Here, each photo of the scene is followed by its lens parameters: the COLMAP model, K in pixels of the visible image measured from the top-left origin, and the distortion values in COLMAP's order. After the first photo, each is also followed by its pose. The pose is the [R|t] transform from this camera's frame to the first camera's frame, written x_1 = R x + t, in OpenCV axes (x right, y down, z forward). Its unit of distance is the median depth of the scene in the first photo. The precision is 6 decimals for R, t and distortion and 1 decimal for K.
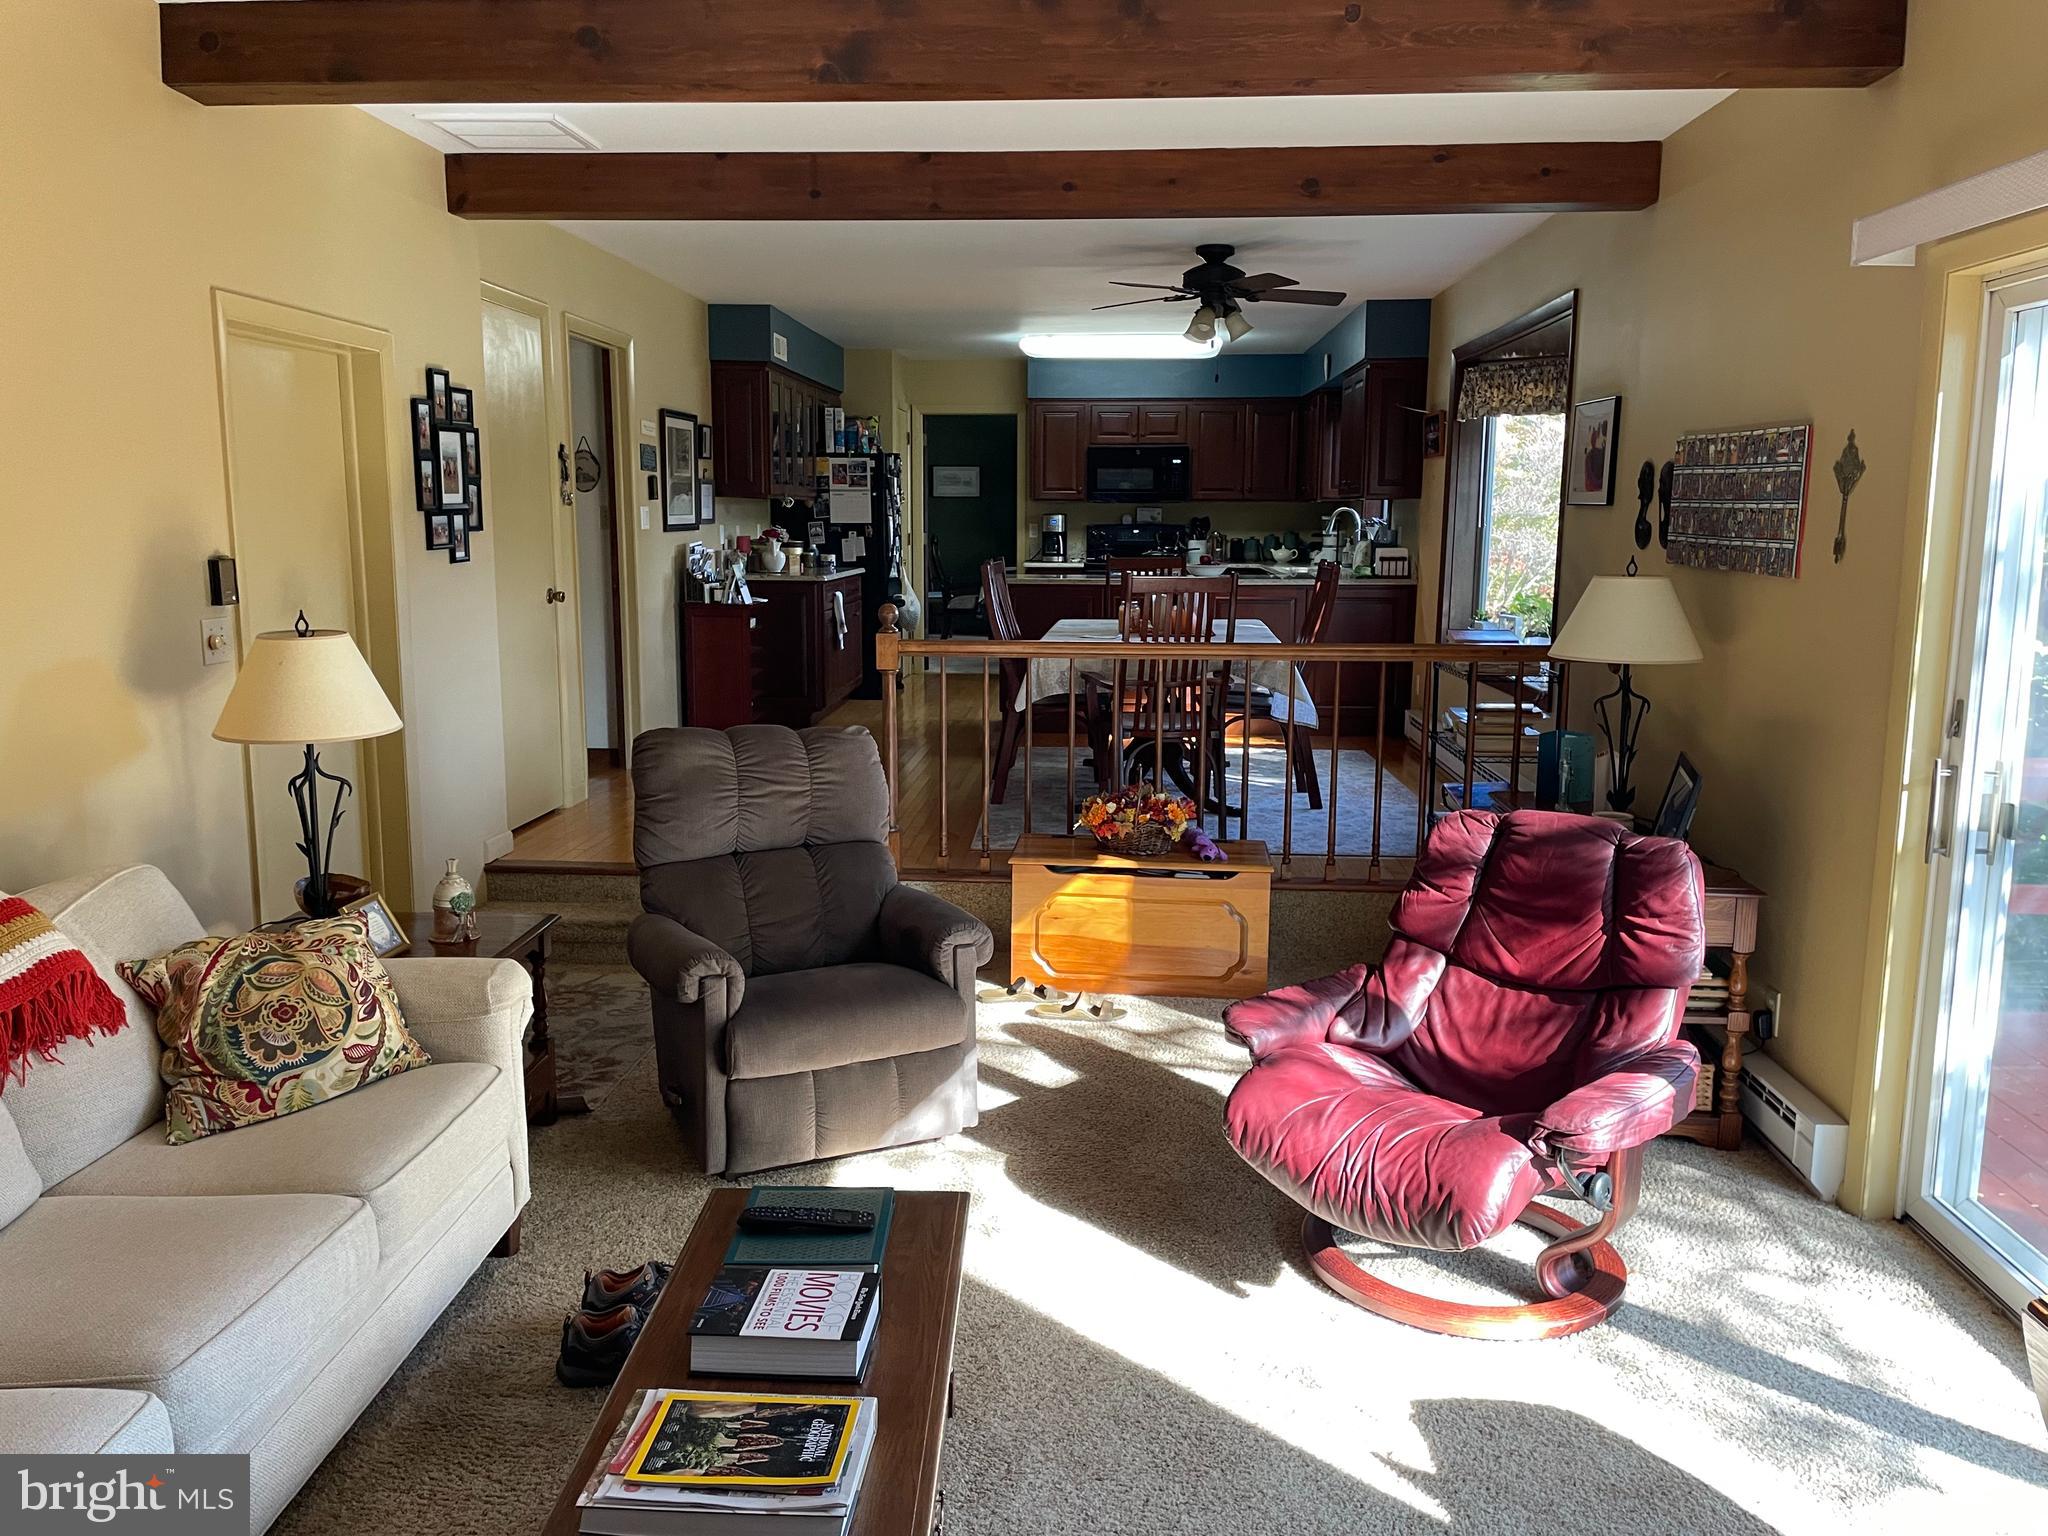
lens RADIAL K [[1562.2, 0, 1023.4], [0, 1562.2, 765.0], [0, 0, 1]] dist [0.059128, -0.023010]
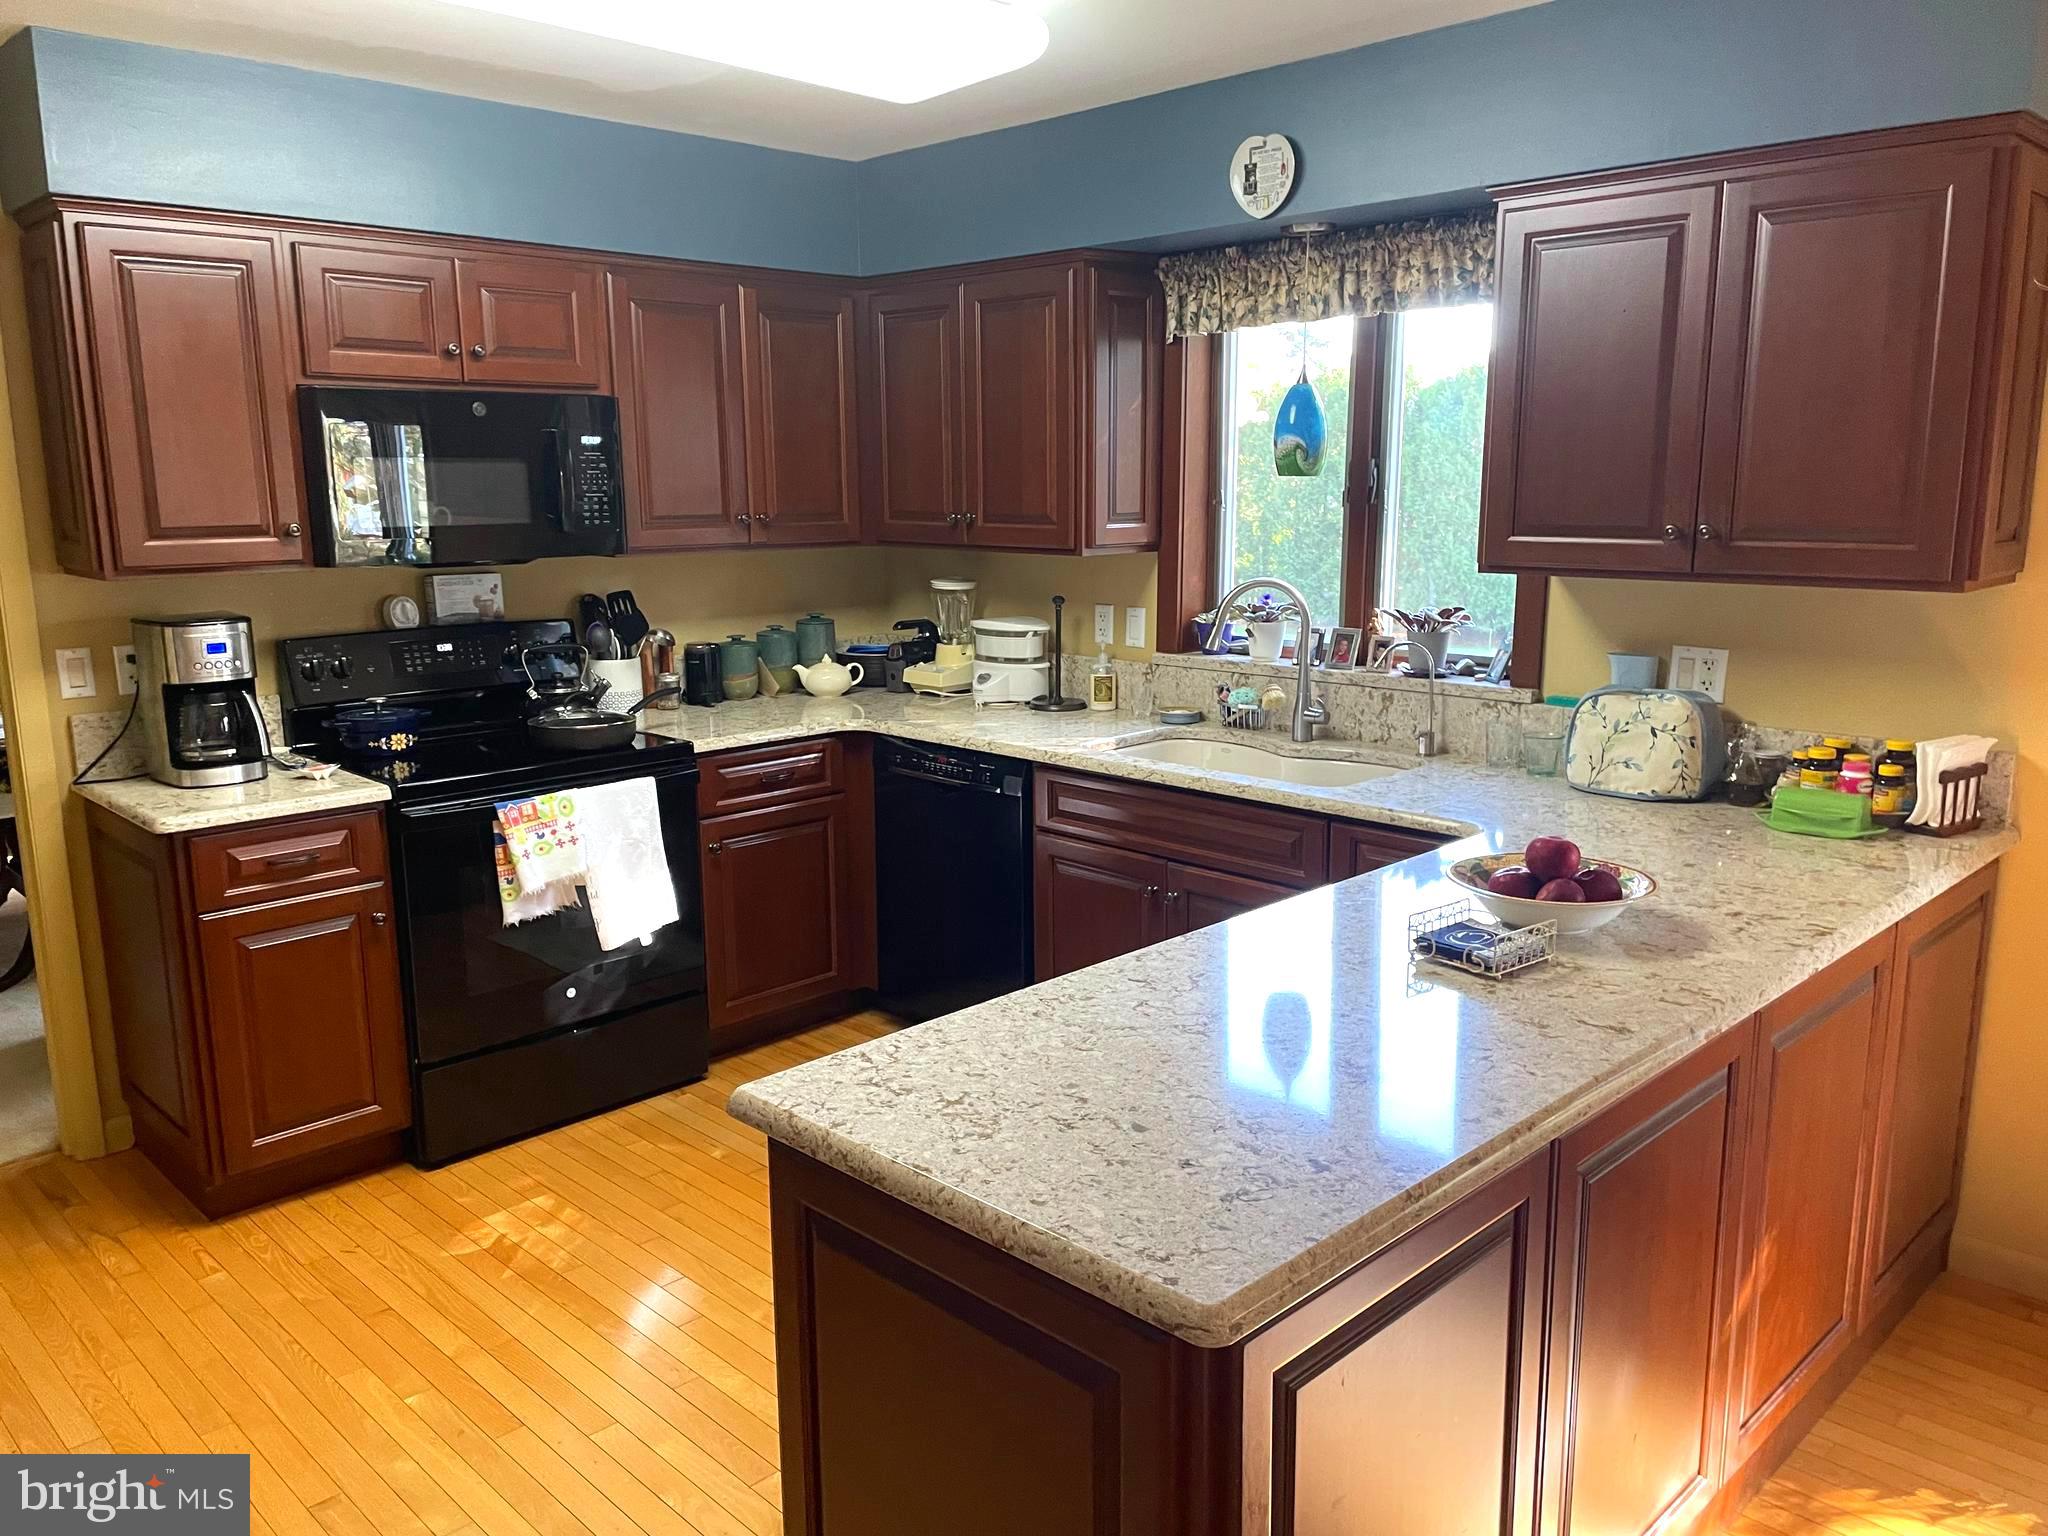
lens RADIAL K [[1562.2, 0, 1025.3], [0, 1562.2, 765.4], [0, 0, 1]] dist [0.059128, -0.023010]
pose [[0.673963, -0.155658, 0.722181, -0.093383], [0.133959, 0.987095, 0.087742, -0.137758], [-0.726519, 0.037608, 0.686117, 0.680756]]
